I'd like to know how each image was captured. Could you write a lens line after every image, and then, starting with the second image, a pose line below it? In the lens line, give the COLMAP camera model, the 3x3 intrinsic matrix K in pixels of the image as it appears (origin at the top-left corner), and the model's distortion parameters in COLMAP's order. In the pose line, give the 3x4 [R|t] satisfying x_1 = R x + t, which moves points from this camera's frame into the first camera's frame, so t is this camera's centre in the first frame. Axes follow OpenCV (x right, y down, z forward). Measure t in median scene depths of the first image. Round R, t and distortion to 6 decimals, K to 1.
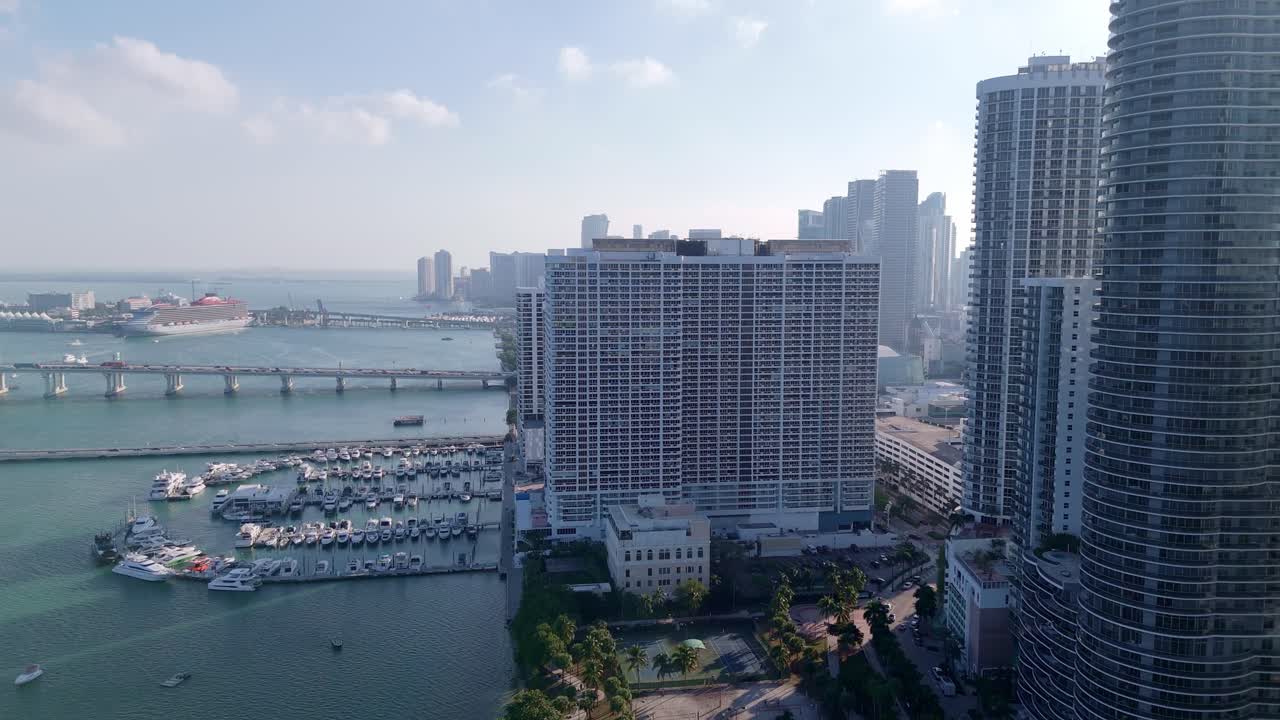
lens RADIAL K [[971.3, 0, 641.4], [0, 971.3, 354.7], [0, 0, 1]] dist [0.066584, -0.010550]
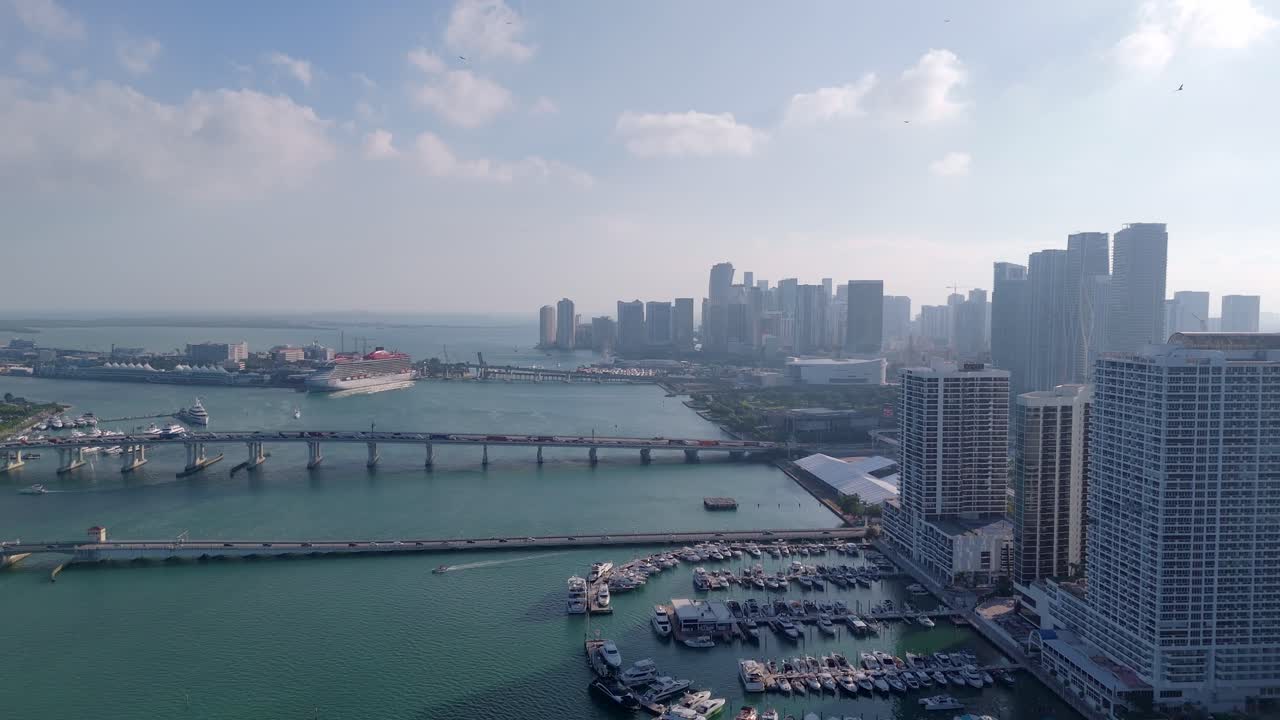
lens RADIAL K [[971.3, 0, 639.7], [0, 971.3, 362.9], [0, 0, 1]] dist [0.066584, -0.010550]
pose [[0.998385, 0.007678, -0.056290, -0.144114], [-0.009557, 0.999404, -0.033183, -0.019162], [0.056001, 0.033668, 0.997863, 0.041627]]
